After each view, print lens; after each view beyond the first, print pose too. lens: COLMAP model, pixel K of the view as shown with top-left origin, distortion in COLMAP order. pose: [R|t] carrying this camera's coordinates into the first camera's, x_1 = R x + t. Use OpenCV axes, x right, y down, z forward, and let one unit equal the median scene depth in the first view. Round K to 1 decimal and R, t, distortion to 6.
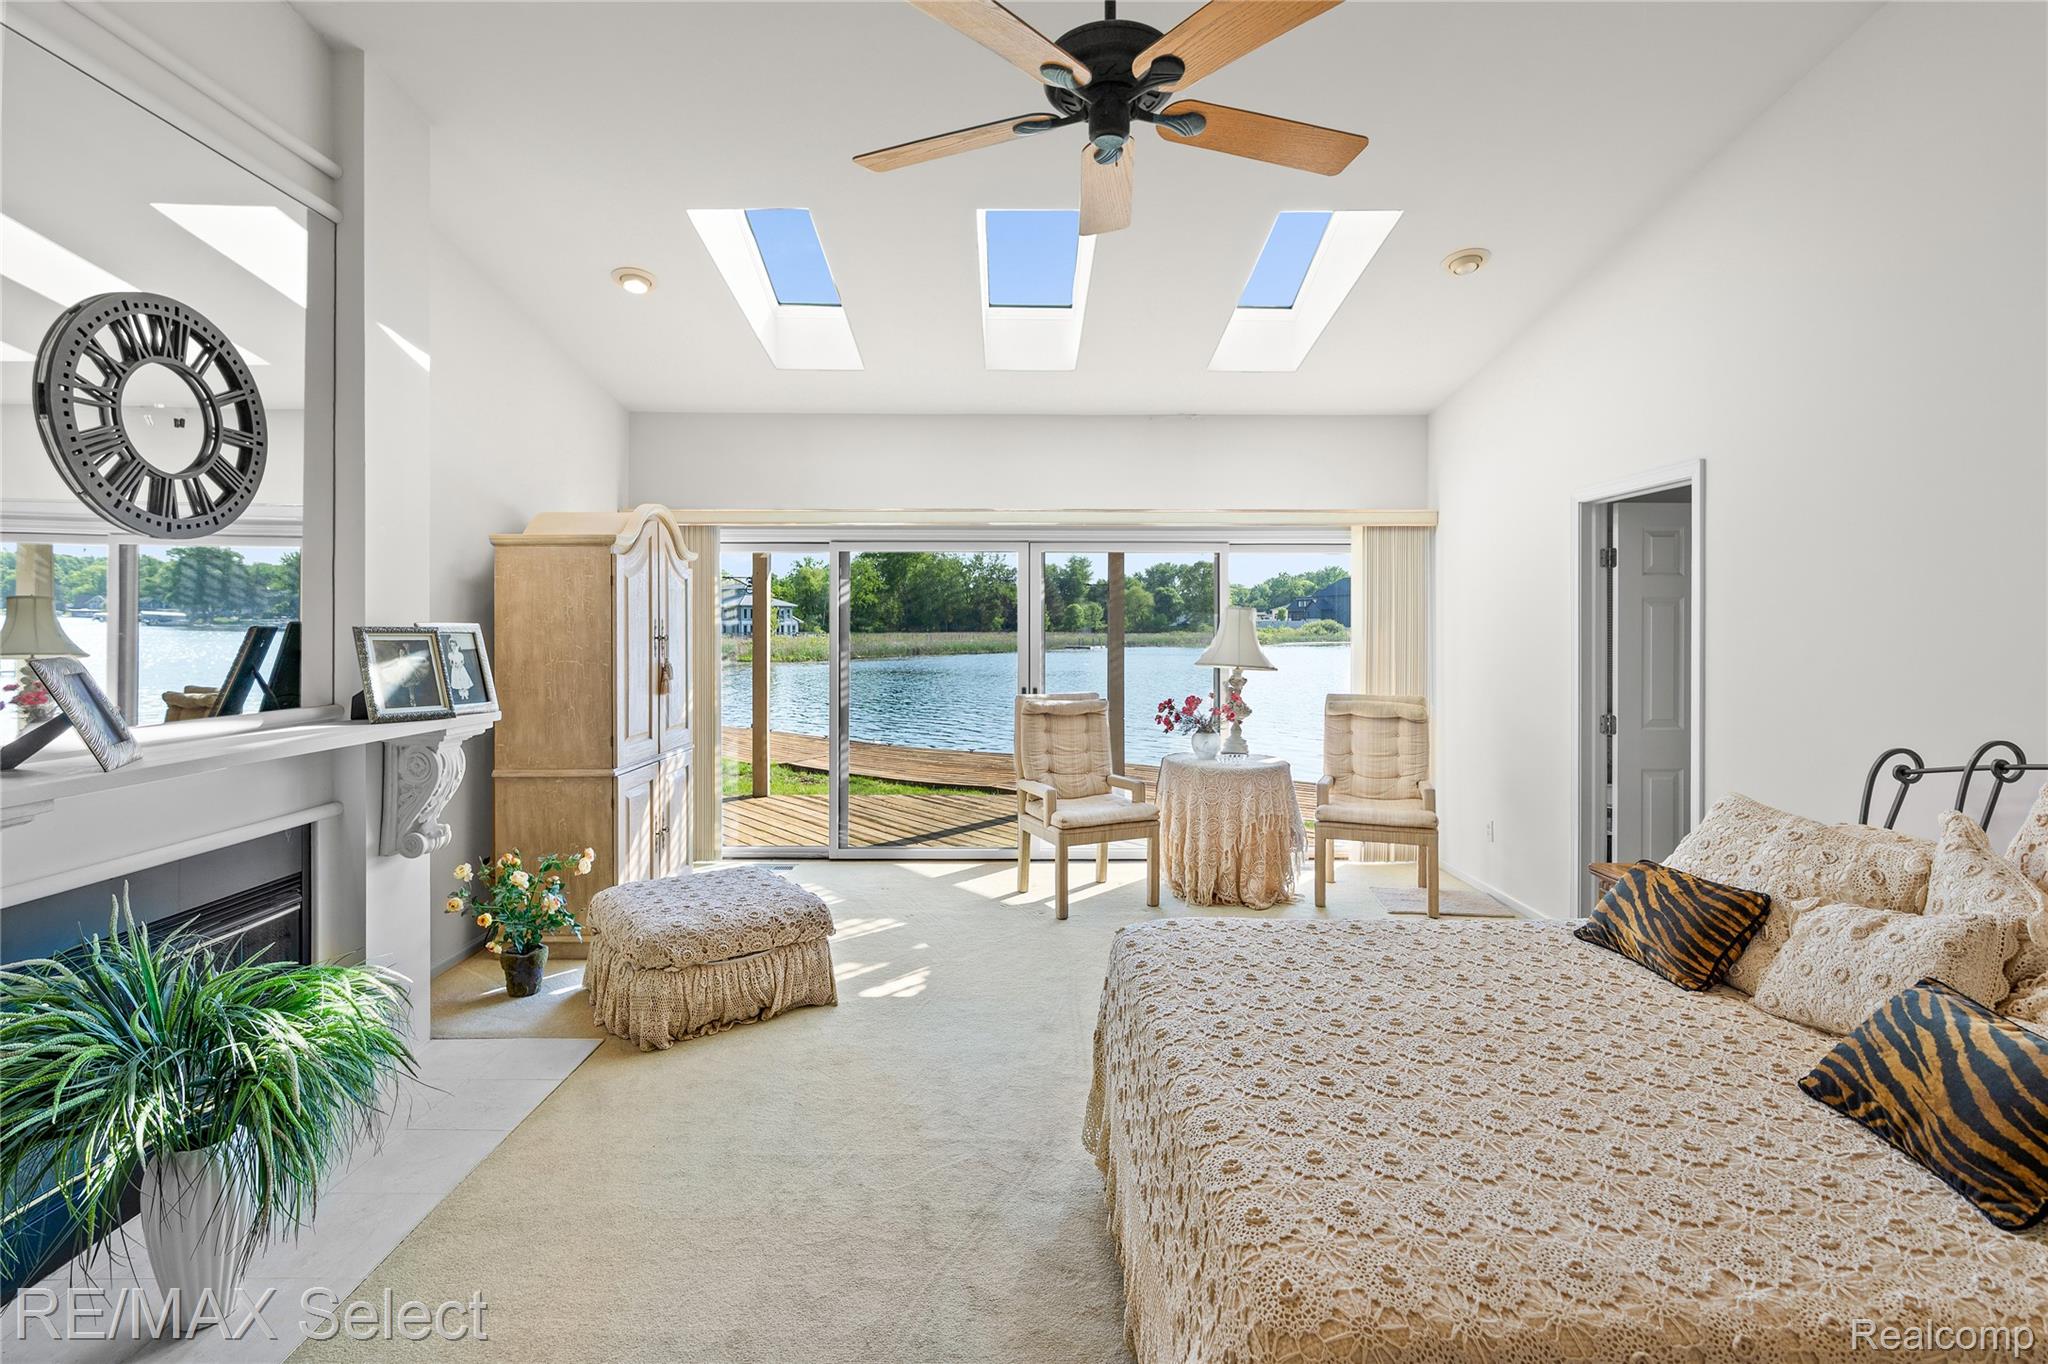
lens RADIAL K [[954.8, 0, 999.2], [0, 954.8, 626.1], [0, 0, 1]] dist [-0.012457, 0.005315]
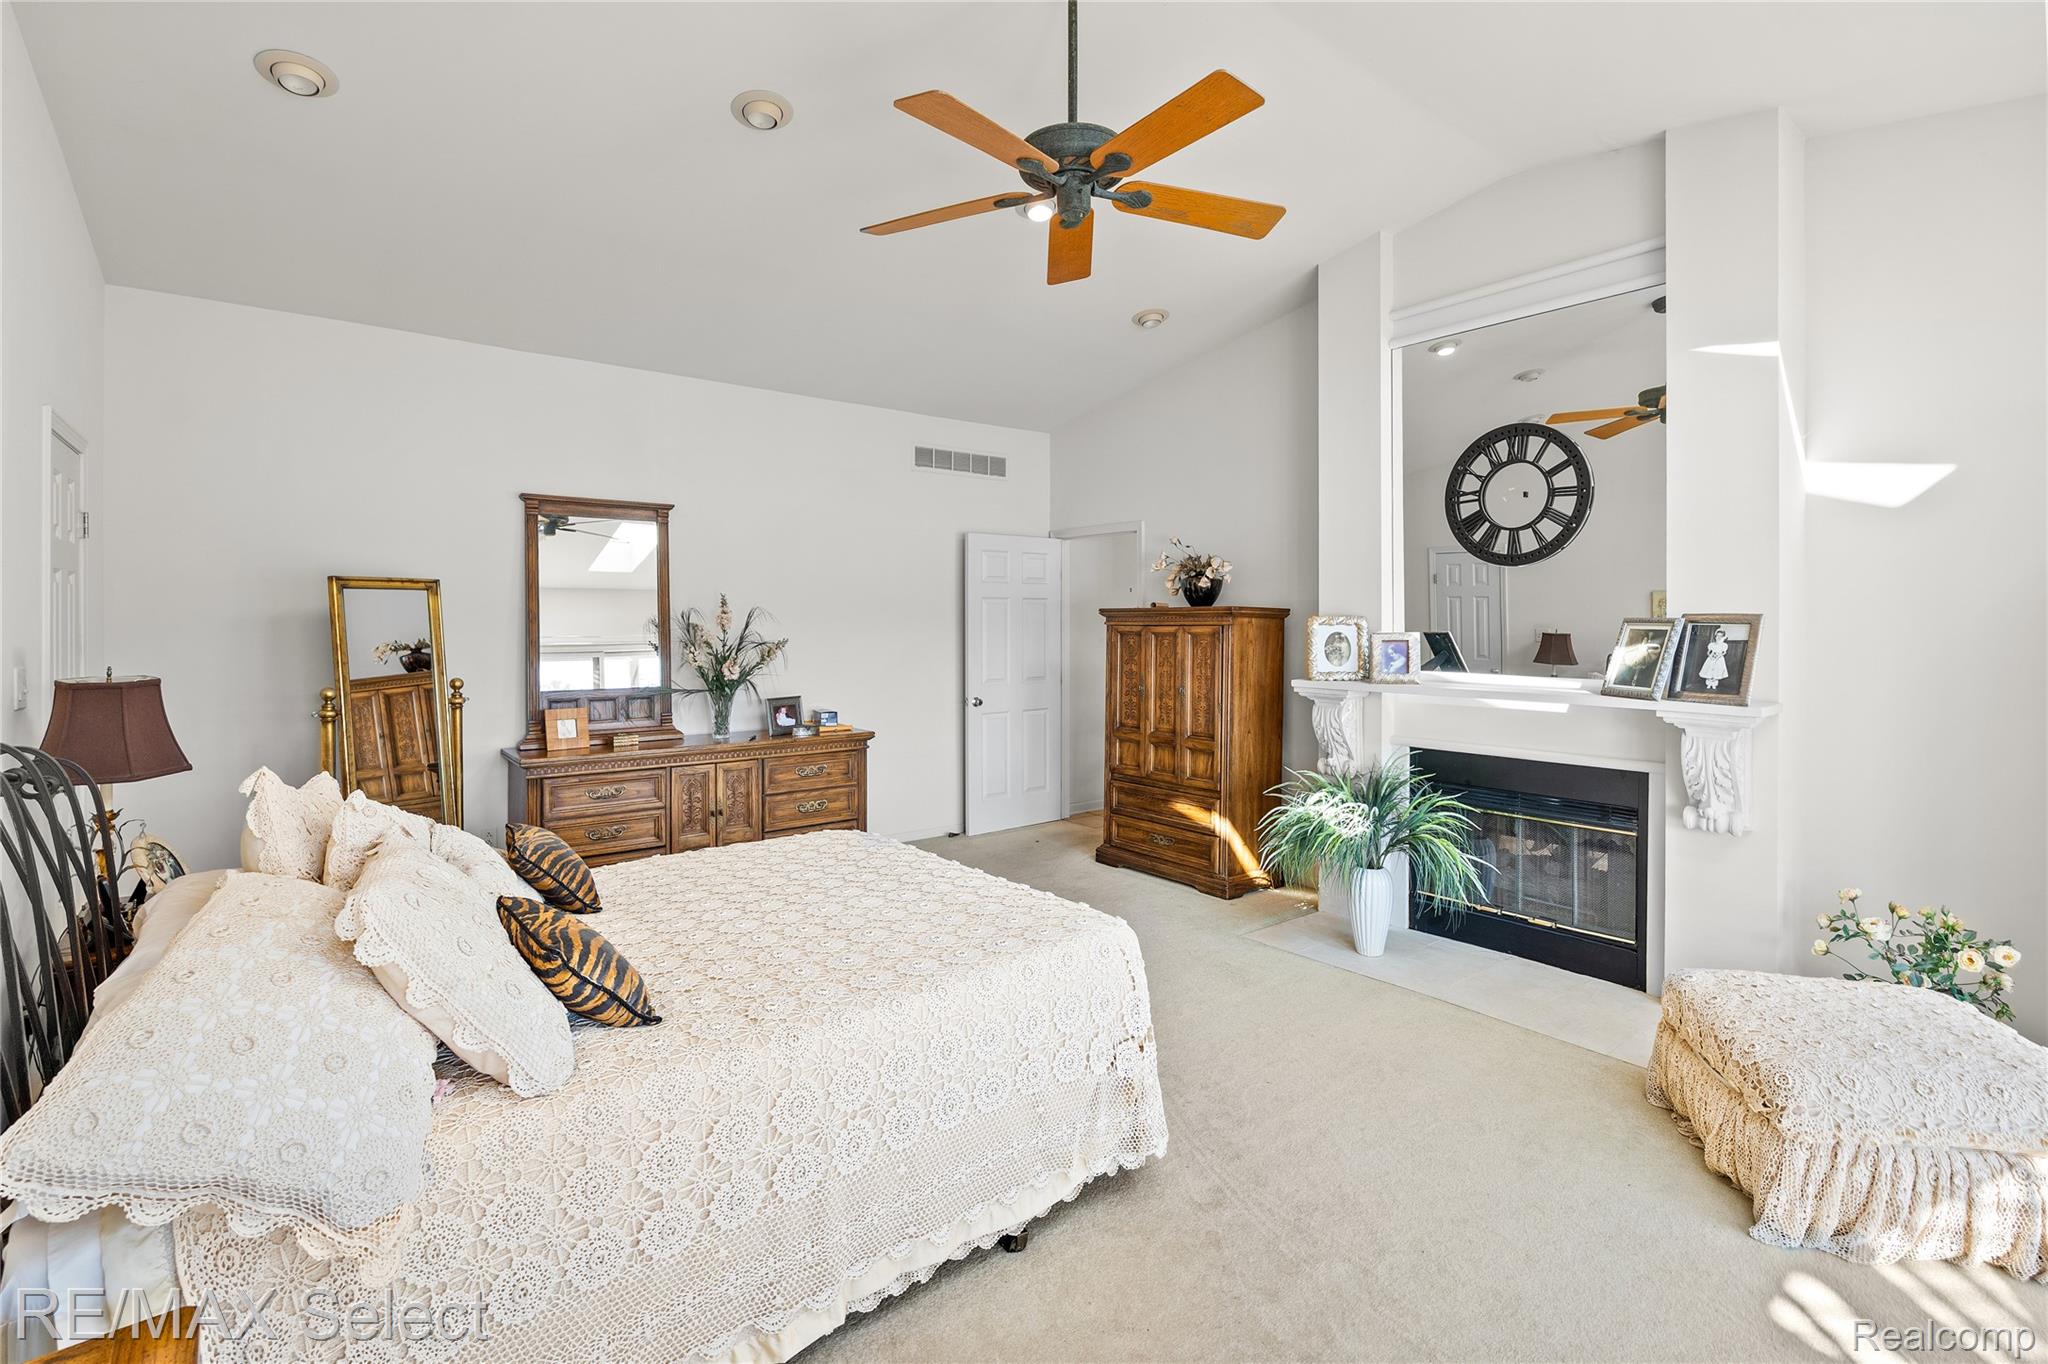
lens RADIAL K [[954.8, 0, 1028.0], [0, 954.8, 625.7], [0, 0, 1]] dist [-0.012457, 0.005315]
pose [[-0.776724, 0.001210, -0.629840, 0.572006], [-0.000878, 0.999995, 0.003004, 0.006176], [0.629840, 0.002886, -0.776719, 1.179183]]
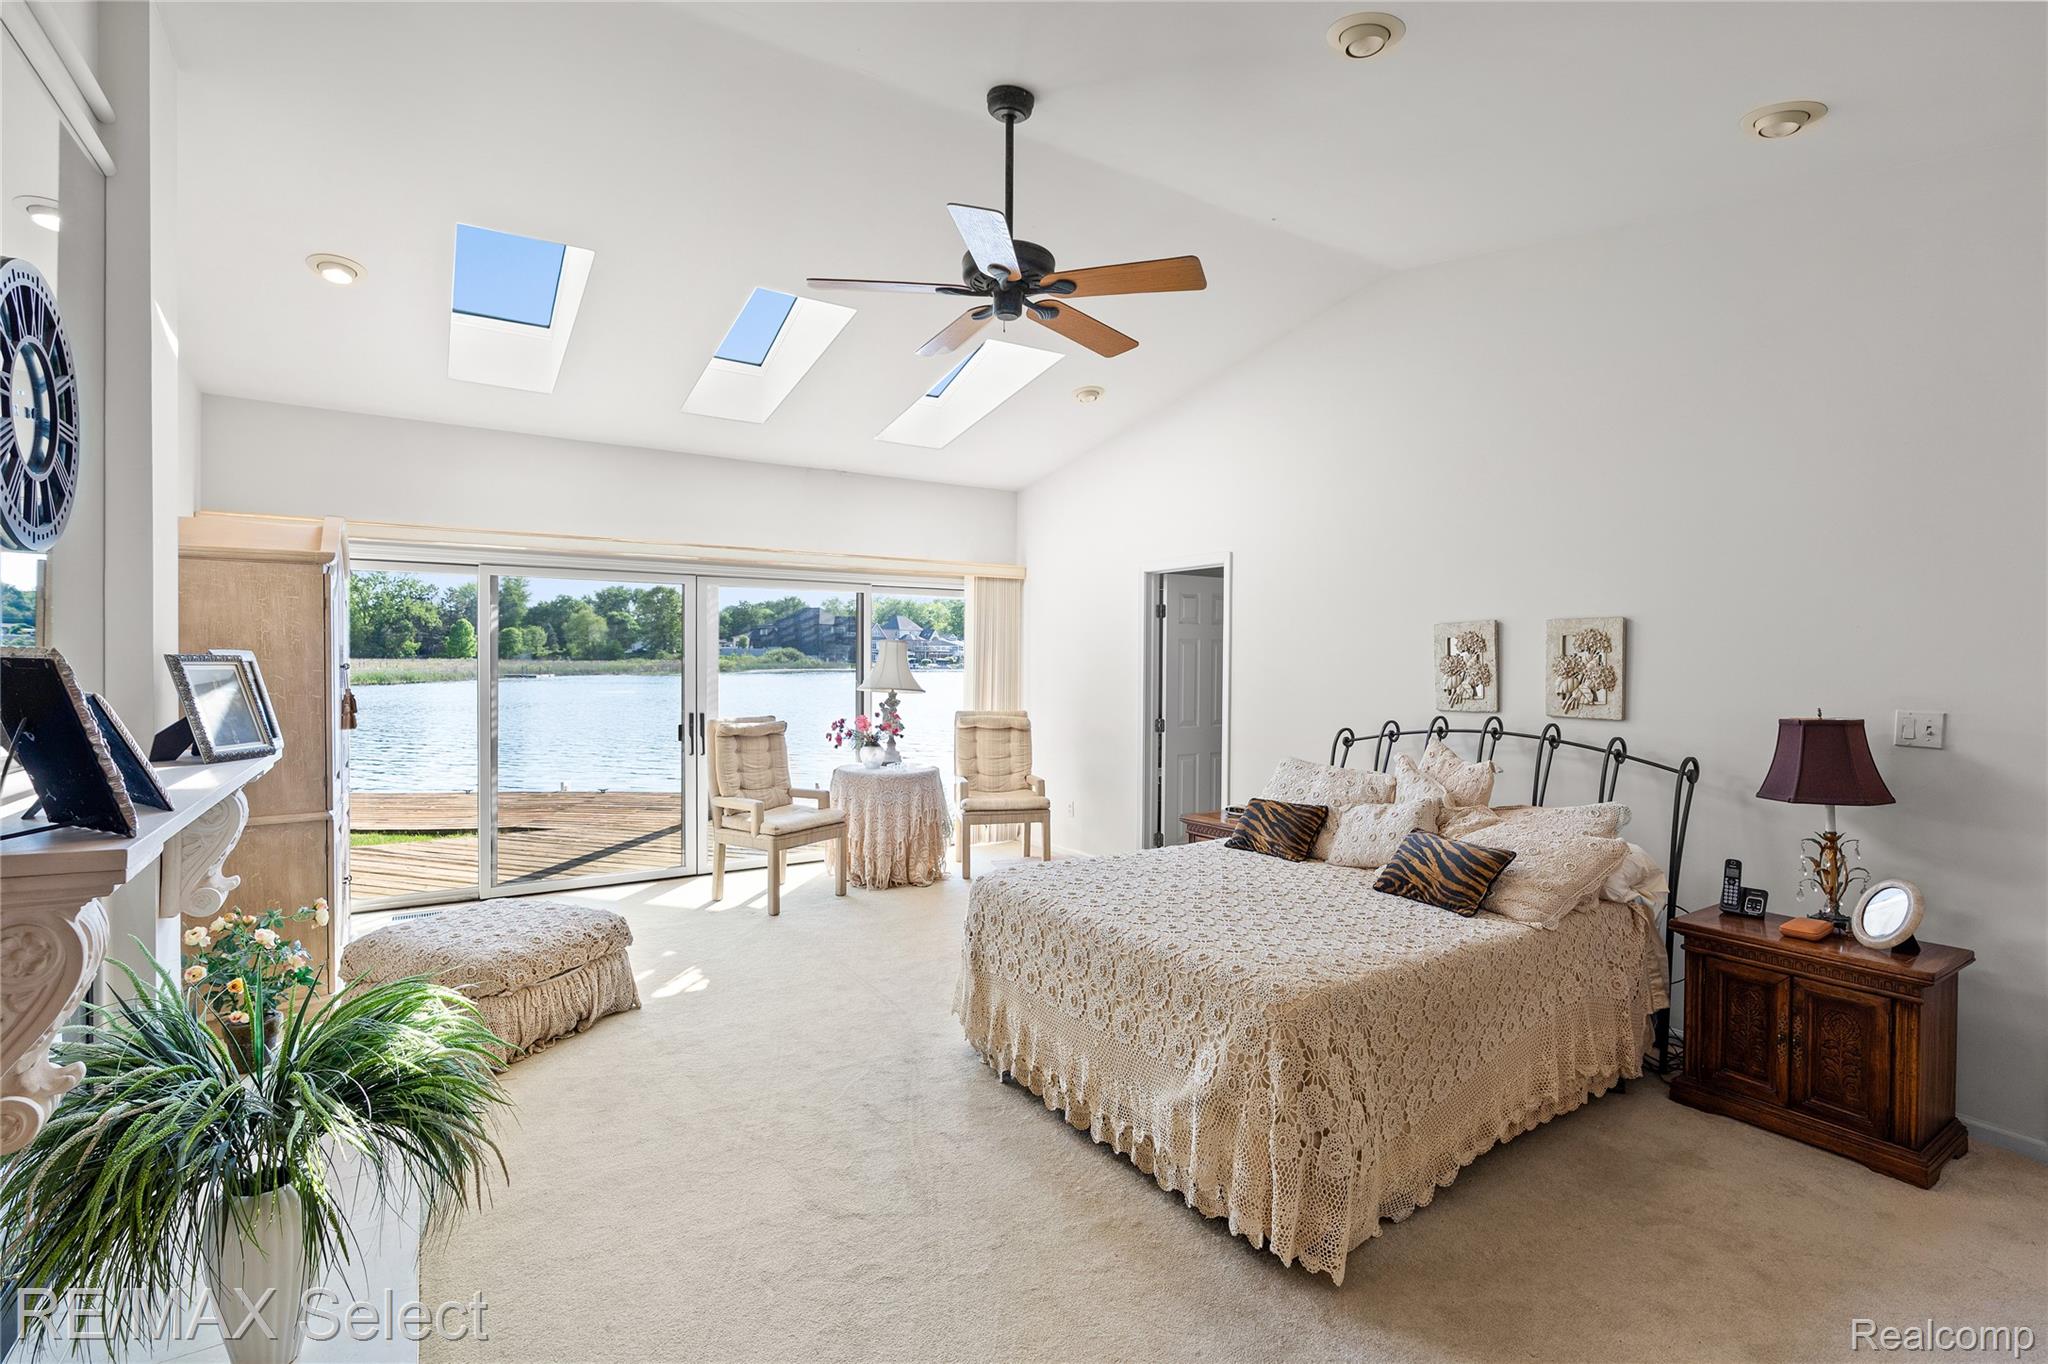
lens RADIAL K [[954.8, 0, 1014.1], [0, 954.8, 664.2], [0, 0, 1]] dist [-0.012457, 0.005315]
pose [[0.841098, 0.000595, 0.540883, -0.398412], [-0.006550, 0.999937, 0.009087, -0.002434], [-0.540843, -0.011186, 0.841049, -0.127085]]
